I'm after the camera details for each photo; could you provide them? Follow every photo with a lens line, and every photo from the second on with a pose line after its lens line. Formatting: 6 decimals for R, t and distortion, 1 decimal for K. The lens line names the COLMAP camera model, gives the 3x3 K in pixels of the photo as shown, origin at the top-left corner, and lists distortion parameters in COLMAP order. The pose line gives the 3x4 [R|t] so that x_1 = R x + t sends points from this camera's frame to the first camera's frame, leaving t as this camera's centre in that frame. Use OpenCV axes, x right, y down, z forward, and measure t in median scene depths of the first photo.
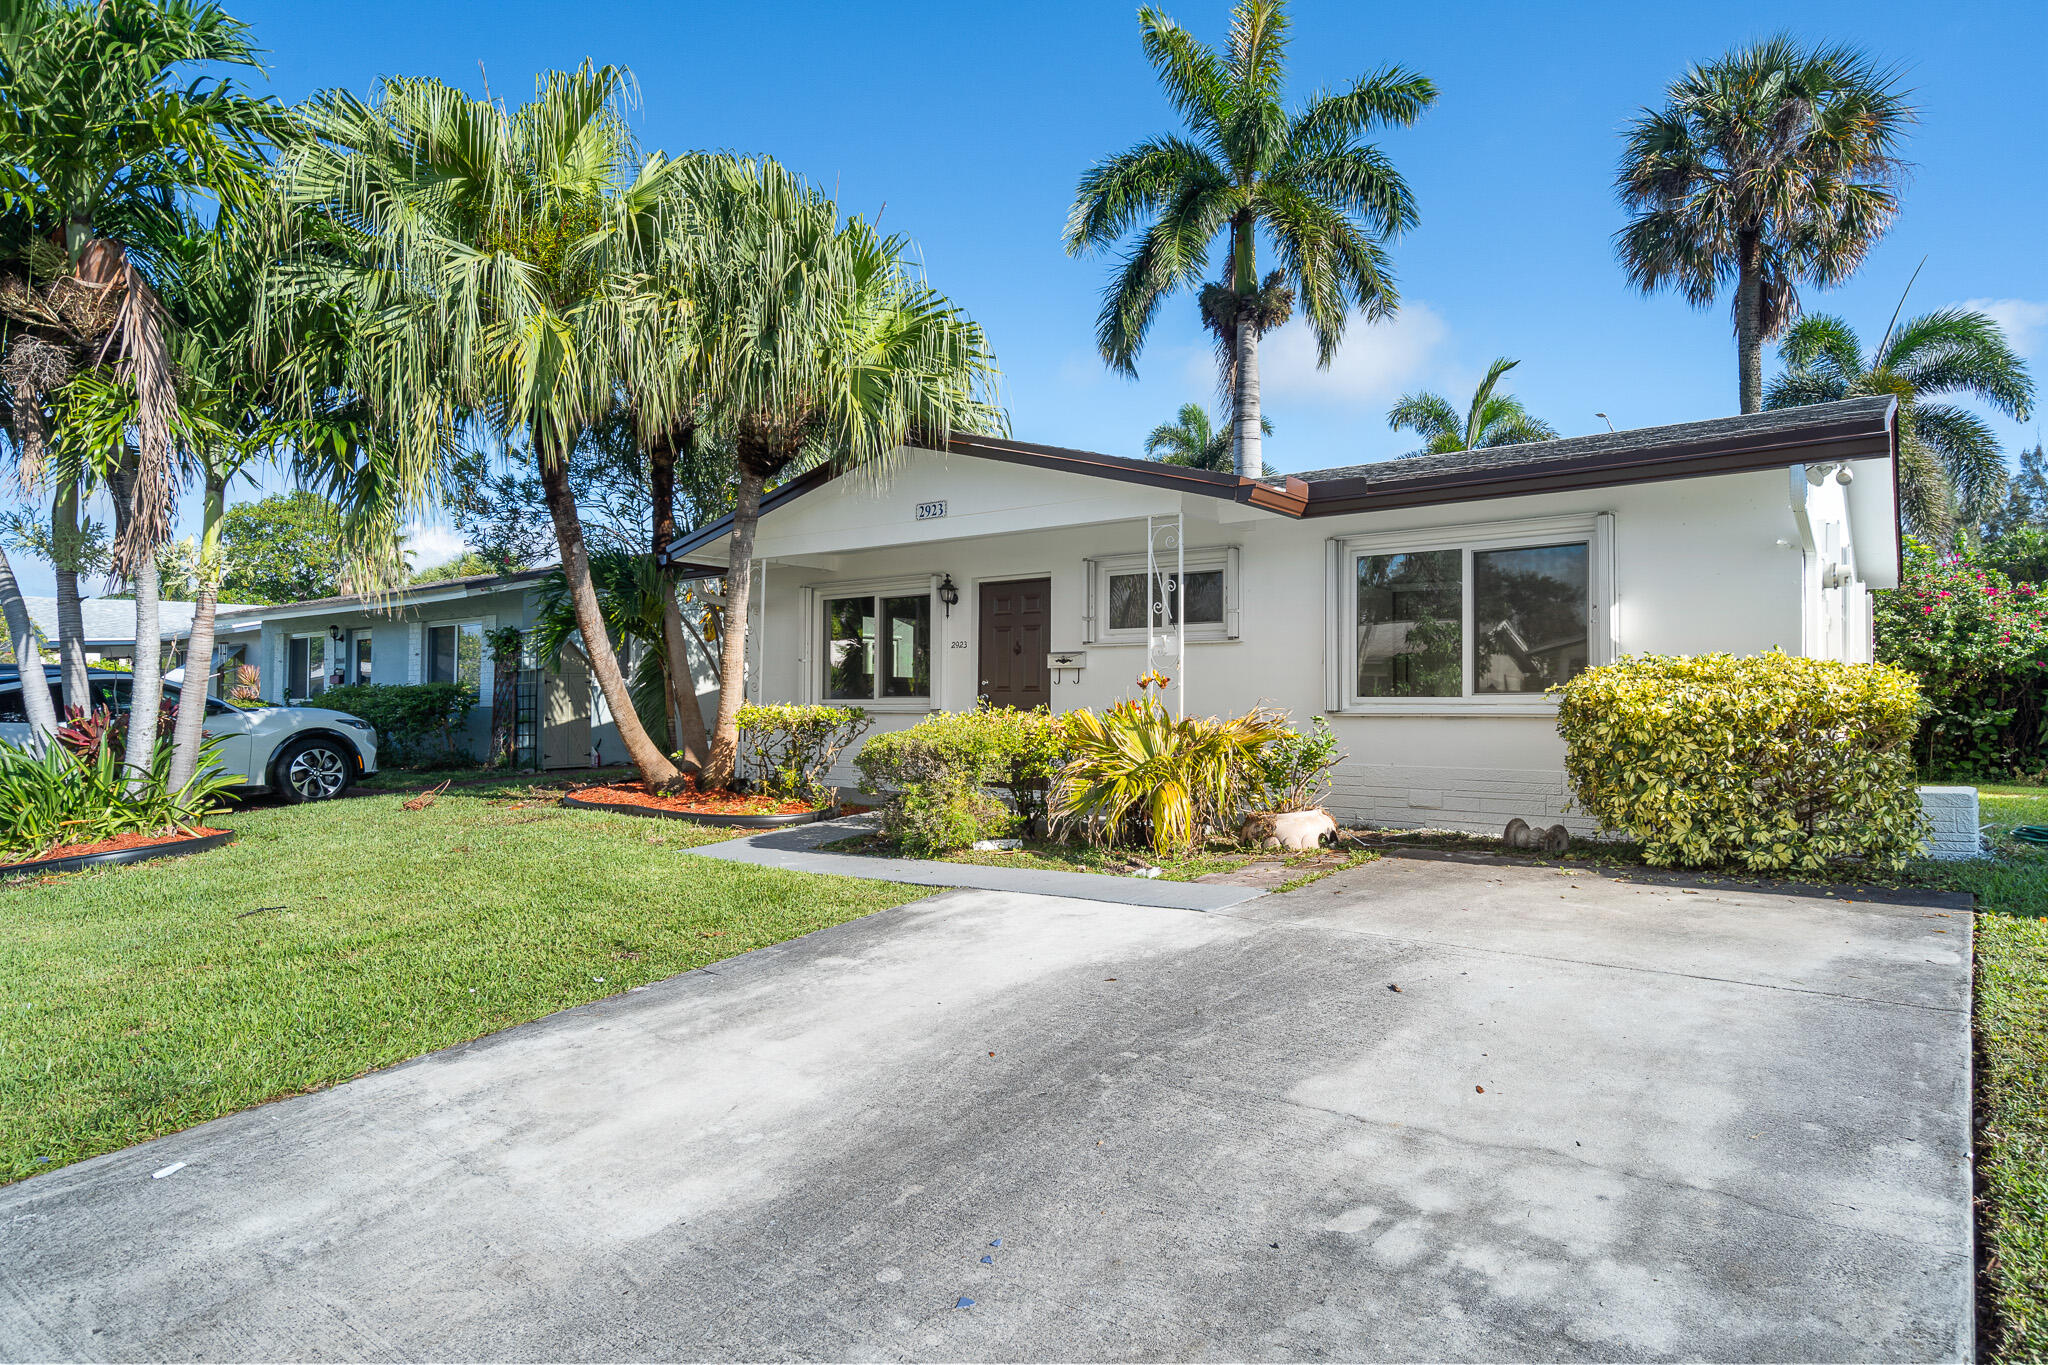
lens RADIAL K [[1178.7, 0, 1024.0], [0, 1178.7, 682.5], [0, 0, 1]] dist [0.003381, -0.000017]
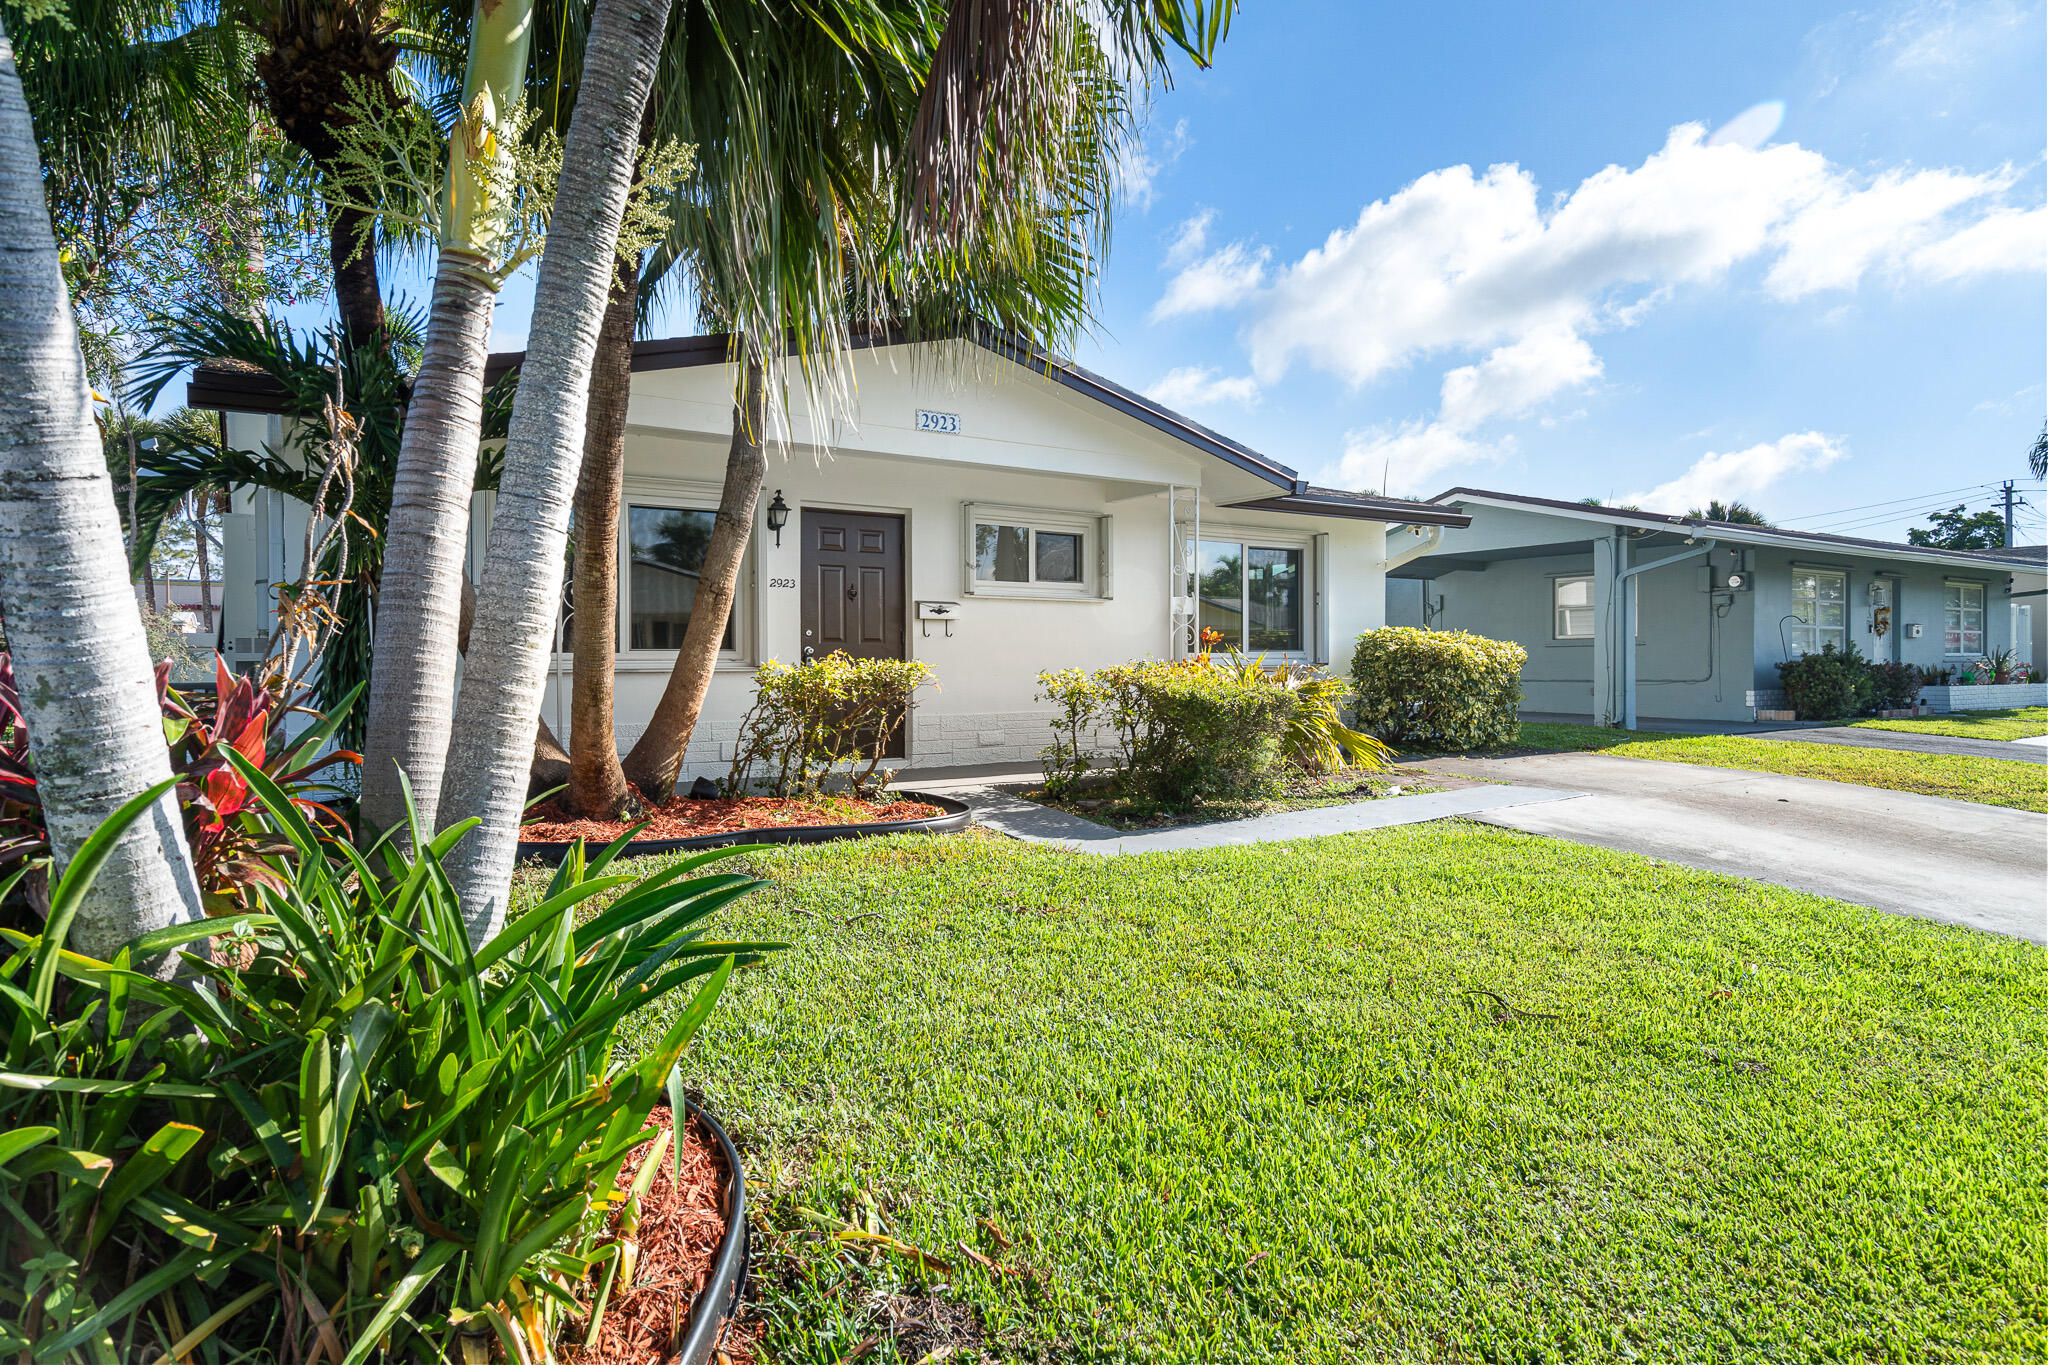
lens RADIAL K [[1178.7, 0, 1024.0], [0, 1178.7, 682.5], [0, 0, 1]] dist [0.003381, -0.000017]
pose [[0.307177, -0.020659, 0.951428, -0.786086], [-0.013237, 0.999575, 0.025978, 0.011292], [-0.951560, -0.020574, 0.306773, 0.647808]]
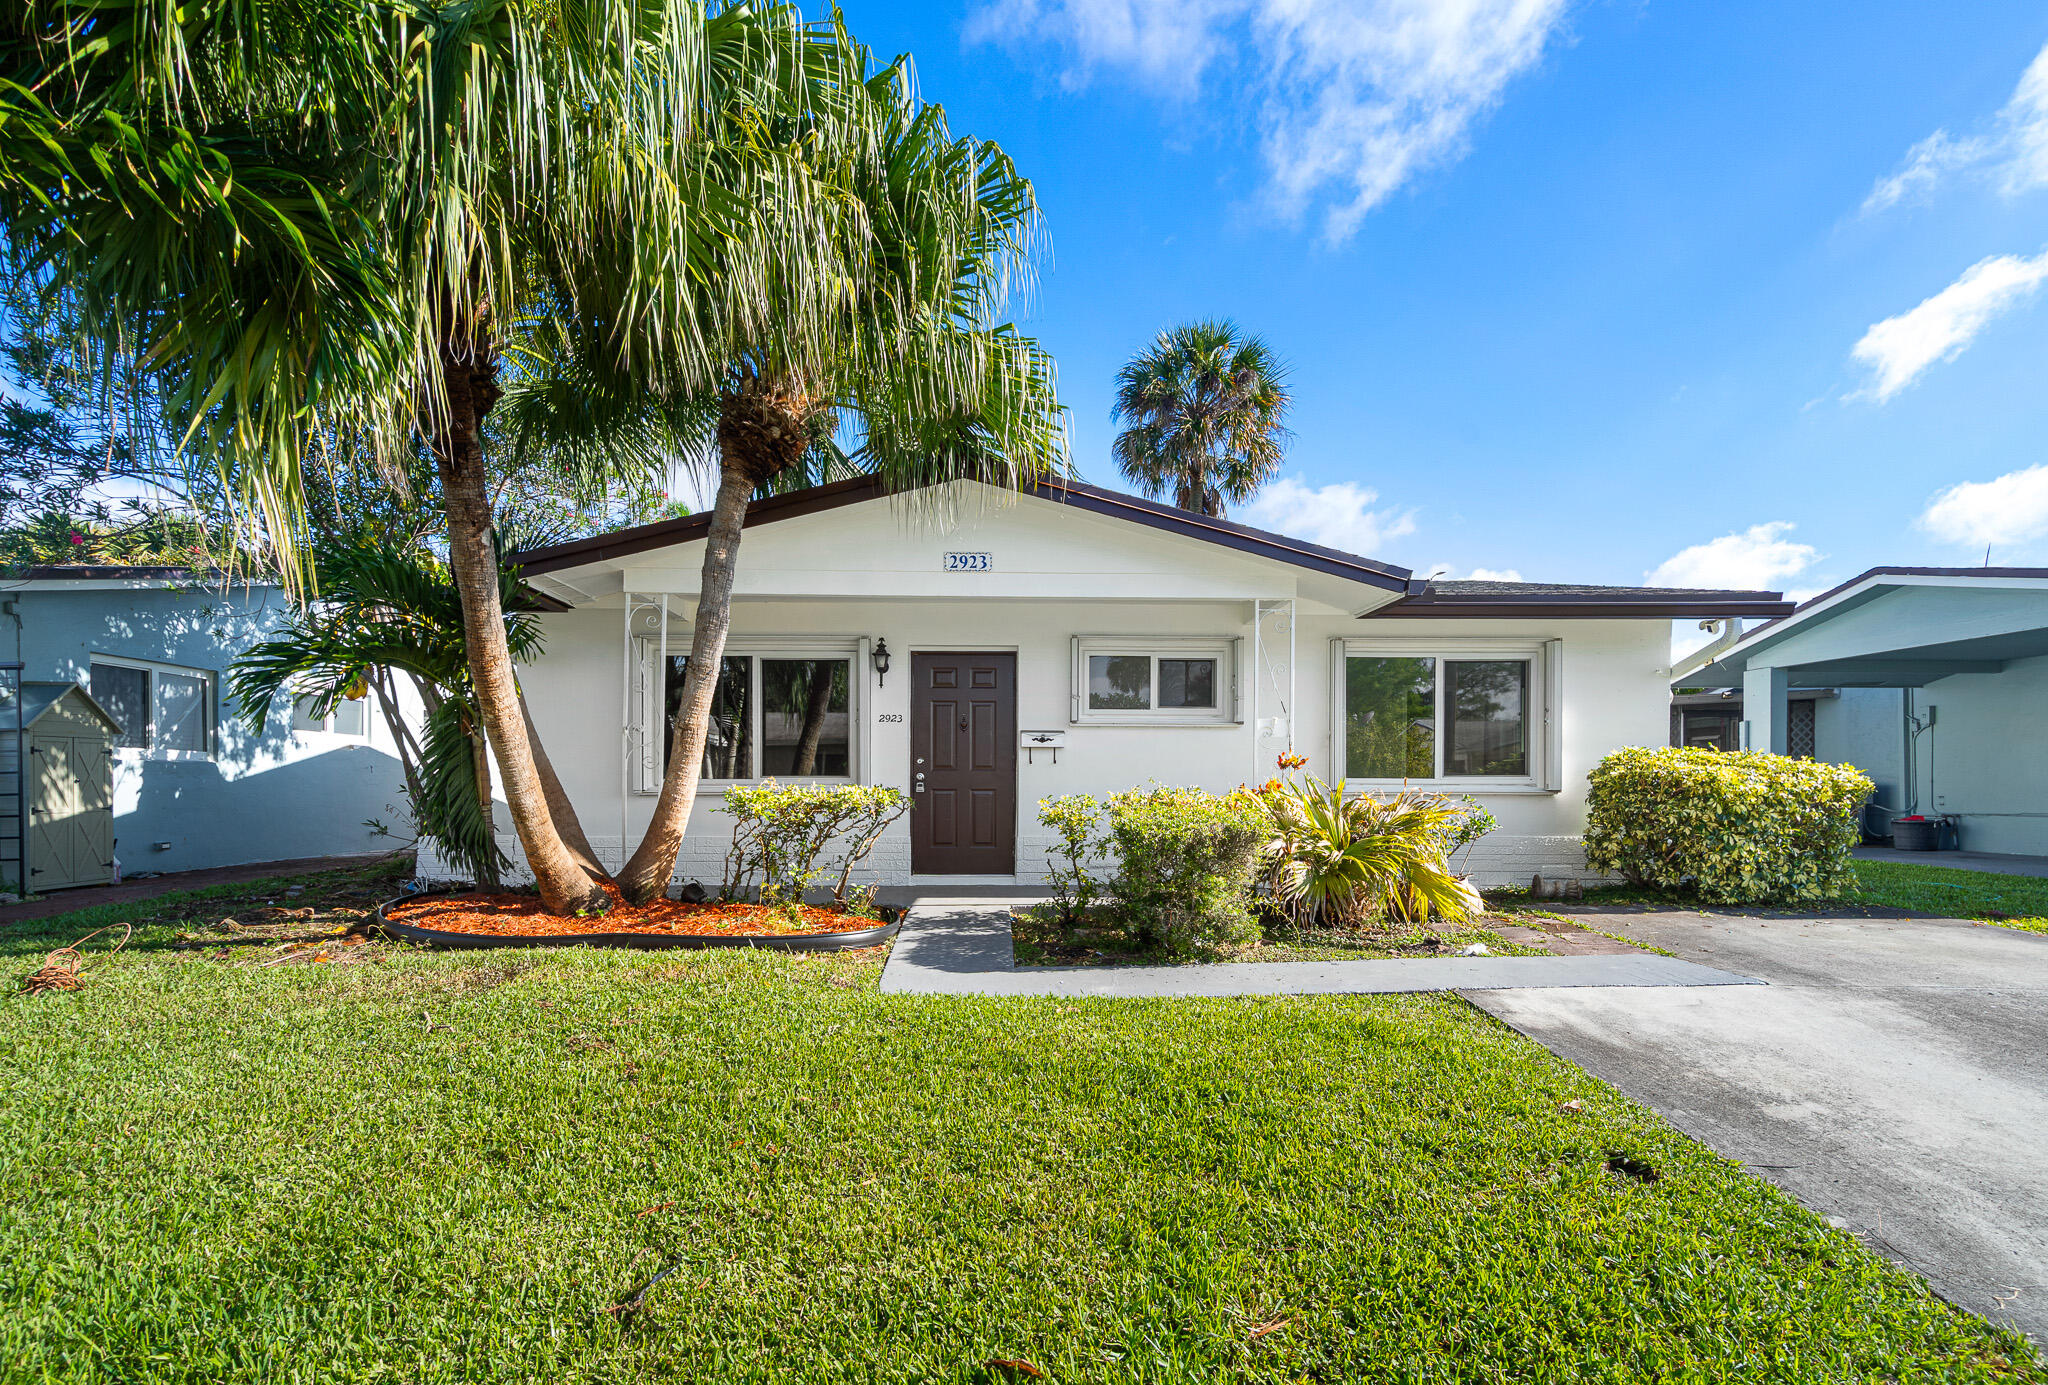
lens RADIAL K [[946.7, 0, 1009.2], [0, 946.7, 783.6], [0, 0, 1]] dist [0.001814, 0.000518]
pose [[0.768531, -0.000809, 0.639813, -0.469444], [-0.009877, 0.999865, 0.013129, 0.007018], [-0.639737, -0.016409, 0.768419, 0.416133]]
